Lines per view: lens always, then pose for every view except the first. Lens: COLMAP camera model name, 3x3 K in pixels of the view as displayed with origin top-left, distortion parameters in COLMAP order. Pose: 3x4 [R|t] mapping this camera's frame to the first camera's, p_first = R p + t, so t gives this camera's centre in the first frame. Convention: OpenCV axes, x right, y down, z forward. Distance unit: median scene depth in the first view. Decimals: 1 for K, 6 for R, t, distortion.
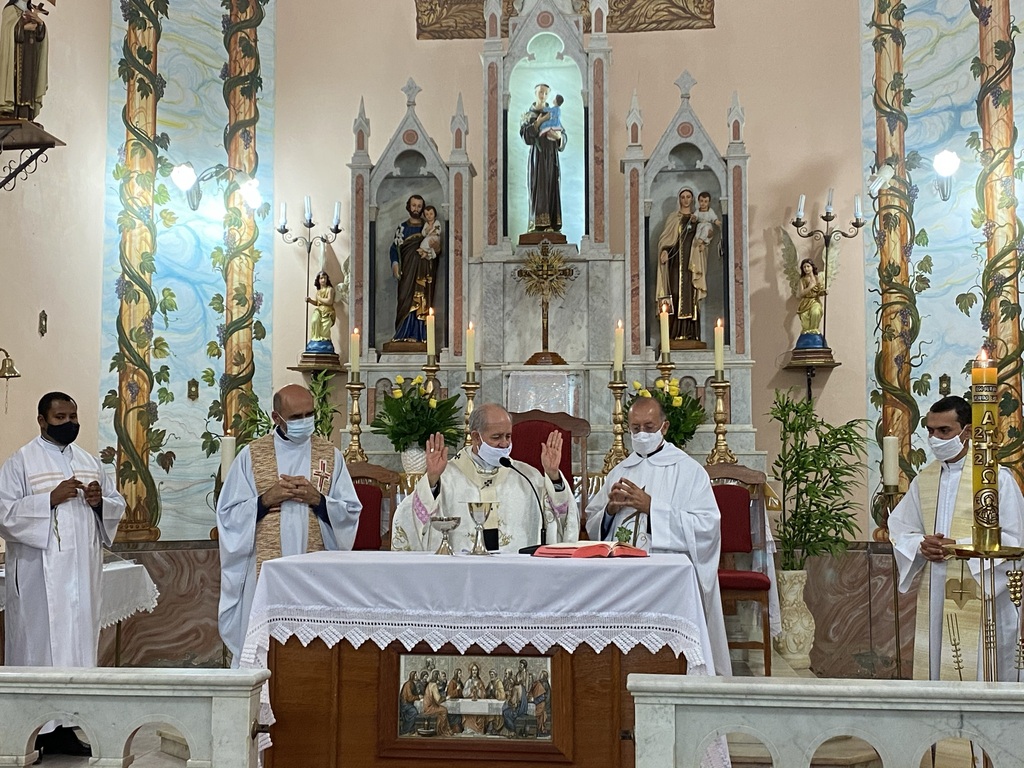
lens RADIAL K [[1312.3, 0, 505.7], [0, 1312.3, 365.3], [0, 0, 1]] dist [0.087776, 0.000000]
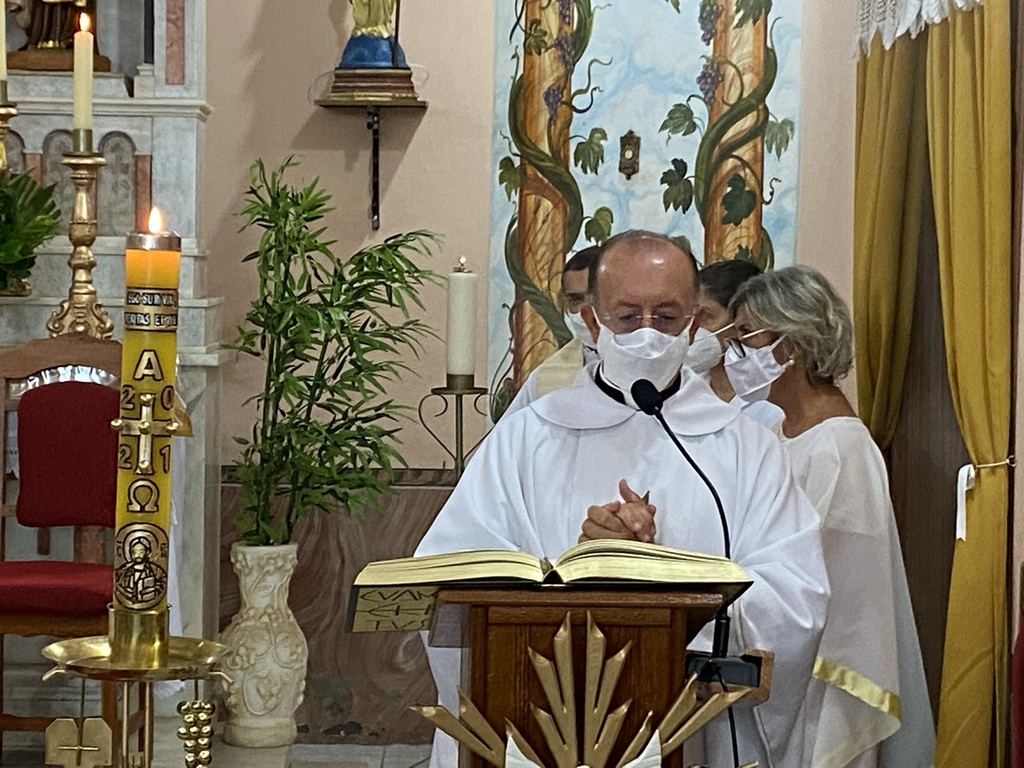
lens RADIAL K [[2634.2, 0, 496.8], [0, 2634.2, 350.1], [0, 0, 1]] dist [0.173240, 0.000000]
pose [[0.993792, 0.011332, 0.110673, 0.183243], [-0.026089, 0.990797, 0.132820, -0.041488], [-0.108150, -0.134883, 0.984942, 0.056405]]
